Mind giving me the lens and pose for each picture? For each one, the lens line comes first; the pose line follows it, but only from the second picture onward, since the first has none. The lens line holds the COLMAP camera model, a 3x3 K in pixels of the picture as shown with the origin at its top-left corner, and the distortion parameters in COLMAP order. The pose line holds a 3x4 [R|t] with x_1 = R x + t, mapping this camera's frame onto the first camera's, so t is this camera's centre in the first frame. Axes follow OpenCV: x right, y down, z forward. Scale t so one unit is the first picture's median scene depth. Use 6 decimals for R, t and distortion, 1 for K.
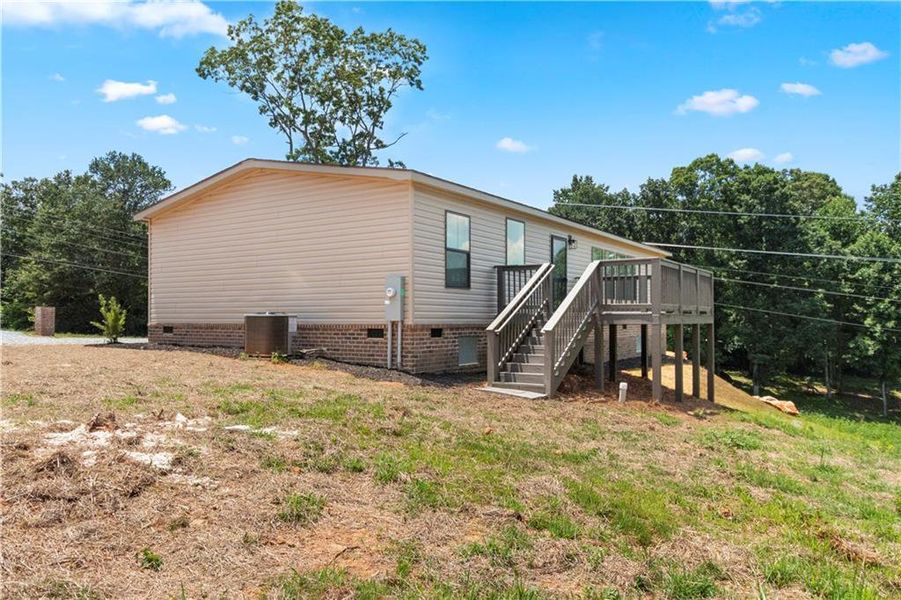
lens RADIAL K [[654.6, 0, 447.8], [0, 654.6, 275.3], [0, 0, 1]] dist [0.025175, 0.000297]
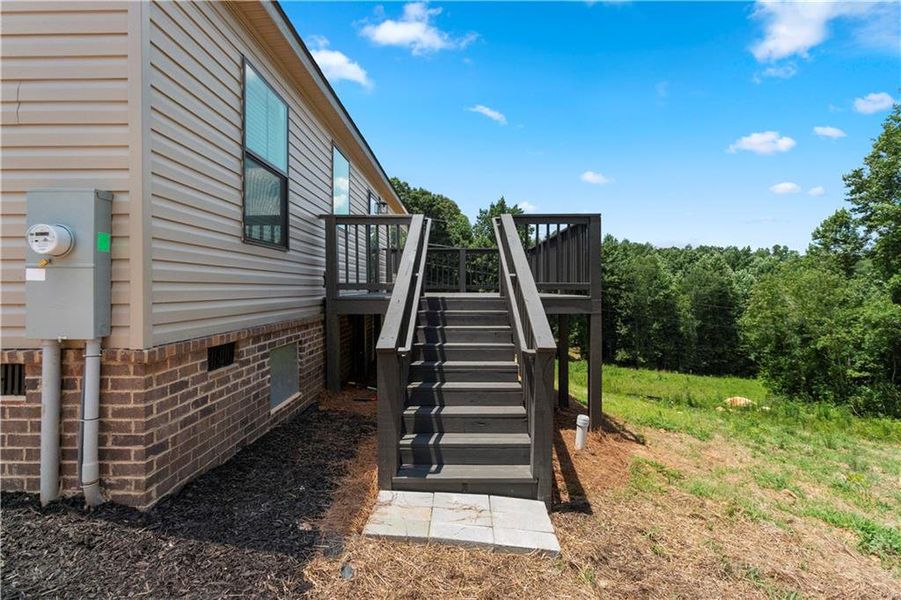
lens RADIAL K [[422.3, 0, 447.1], [0, 422.3, 286.2], [0, 0, 1]] dist [0.018494, -0.000059]
pose [[0.845684, 0.001450, 0.533682, -0.009461], [-0.035674, 0.997913, 0.053819, 0.006916], [-0.532490, -0.064552, 0.843971, 0.174563]]
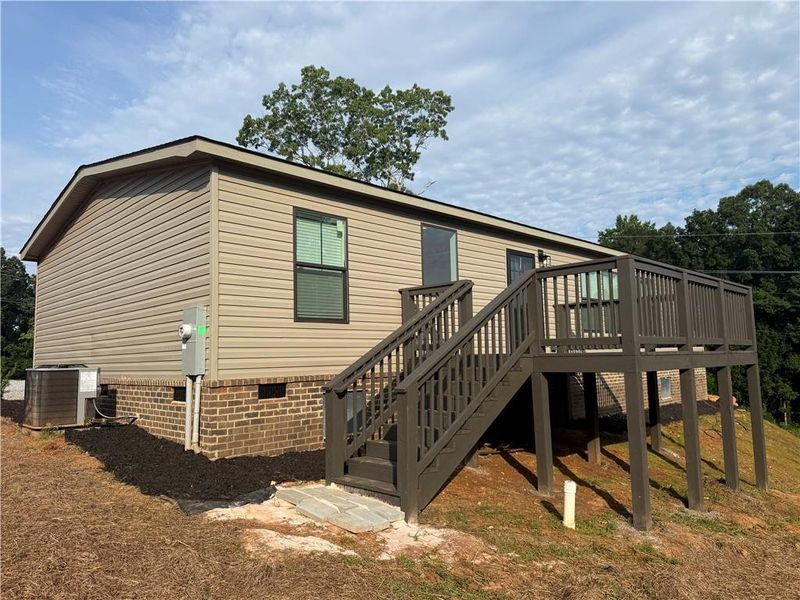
lens RADIAL K [[560.1, 0, 400.0], [0, 560.1, 300.0], [0, 0, 1]] dist [0.085677, -0.123344]
pose [[0.978812, -0.046600, -0.199387, 0.054368], [0.039400, 0.998425, -0.039929, 0.006153], [0.200934, 0.031228, 0.979107, 0.115405]]
